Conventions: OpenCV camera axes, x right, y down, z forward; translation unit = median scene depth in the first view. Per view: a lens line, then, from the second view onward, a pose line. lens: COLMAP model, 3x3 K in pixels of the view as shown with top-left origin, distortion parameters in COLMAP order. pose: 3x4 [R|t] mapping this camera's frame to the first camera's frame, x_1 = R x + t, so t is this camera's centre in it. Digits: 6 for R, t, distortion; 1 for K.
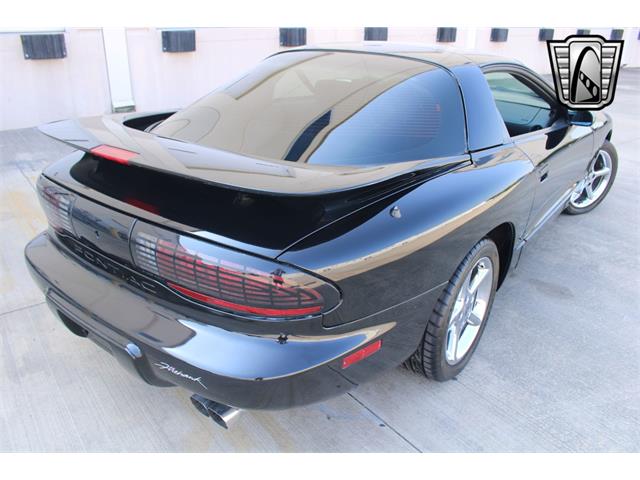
lens RADIAL K [[524.9, 0, 319.2], [0, 524.9, 242.1], [0, 0, 1]] dist [-0.147686, 0.113743]
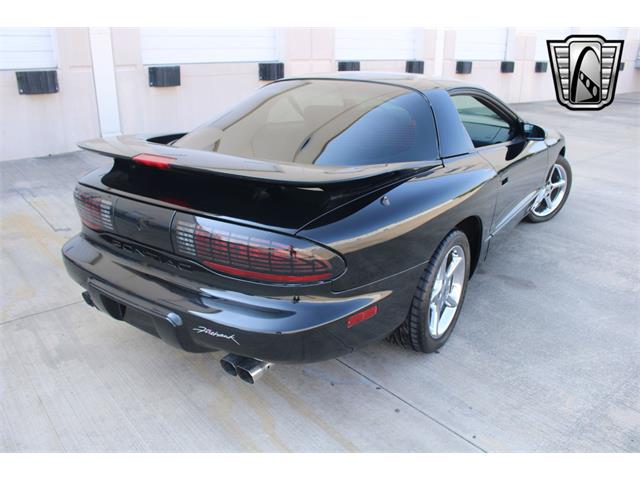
lens RADIAL K [[524.9, 0, 318.7], [0, 524.9, 240.4], [0, 0, 1]] dist [-0.147686, 0.113743]
pose [[0.998521, -0.025164, 0.048188, -0.057031], [0.028315, 0.997426, -0.065873, 0.085472], [-0.046406, 0.067141, 0.996664, -0.178628]]
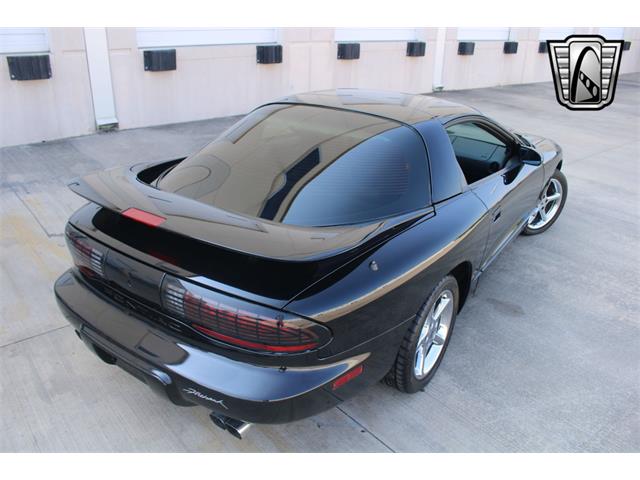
lens RADIAL K [[524.9, 0, 319.0], [0, 524.9, 241.6], [0, 0, 1]] dist [-0.147686, 0.113743]
pose [[0.998564, -0.009447, 0.052729, -0.038441], [0.009345, 0.999954, 0.002181, -0.088453], [-0.052748, -0.001685, 0.998606, -0.191750]]
